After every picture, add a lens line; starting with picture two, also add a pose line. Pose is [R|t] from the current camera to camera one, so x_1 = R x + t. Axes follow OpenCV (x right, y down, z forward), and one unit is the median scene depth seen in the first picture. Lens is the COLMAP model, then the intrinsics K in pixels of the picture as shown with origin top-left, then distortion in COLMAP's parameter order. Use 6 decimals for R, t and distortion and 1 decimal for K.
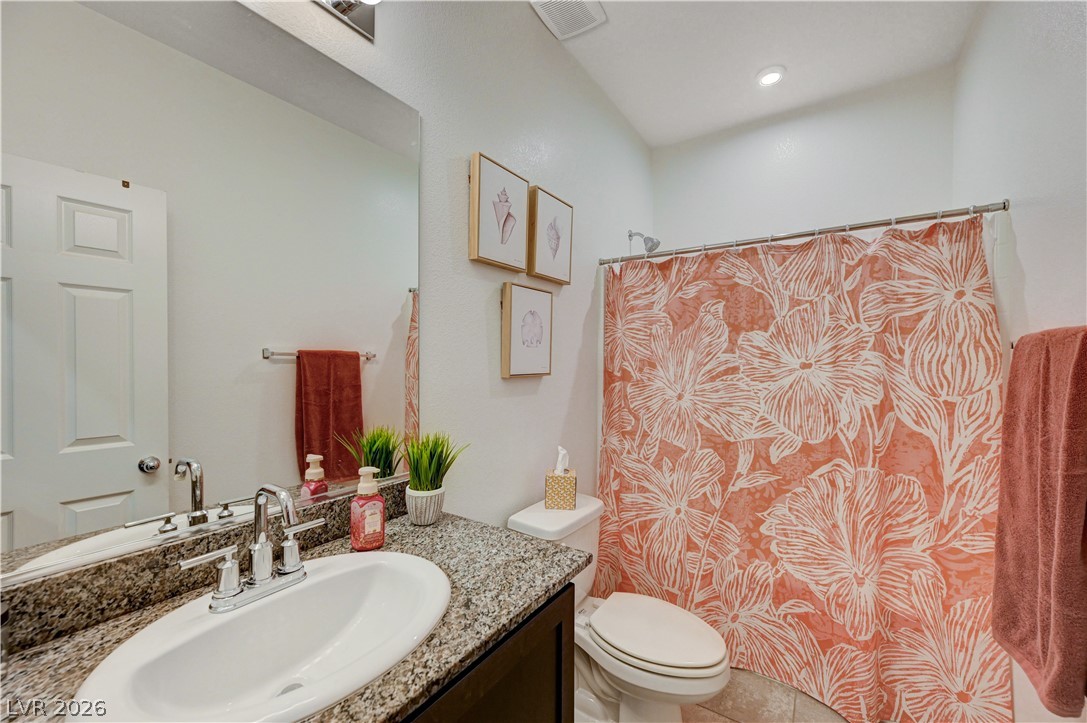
lens RADIAL K [[435.0, 0, 543.2], [0, 435.0, 365.2], [0, 0, 1]] dist [-0.001792, -0.000895]
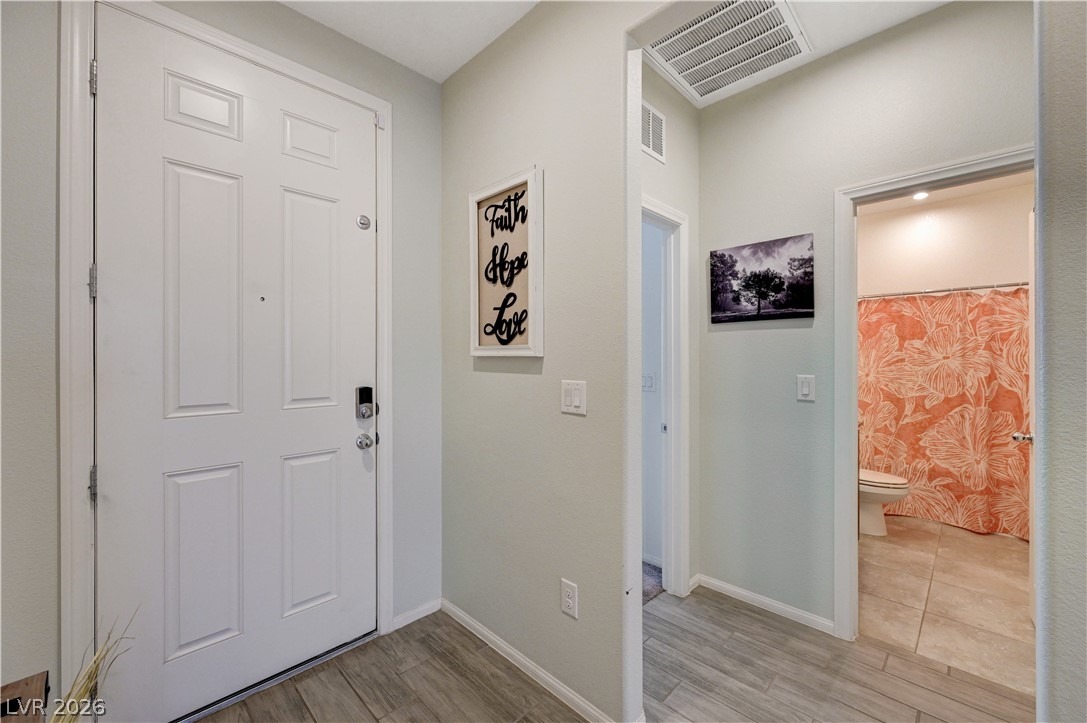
lens RADIAL K [[435.0, 0, 543.8], [0, 435.0, 357.6], [0, 0, 1]] dist [-0.001792, -0.000895]
pose [[0.979883, -0.005836, -0.199490, -0.813773], [0.004354, 0.999960, -0.007868, 0.008696], [0.199528, 0.006841, 0.979868, -1.329883]]
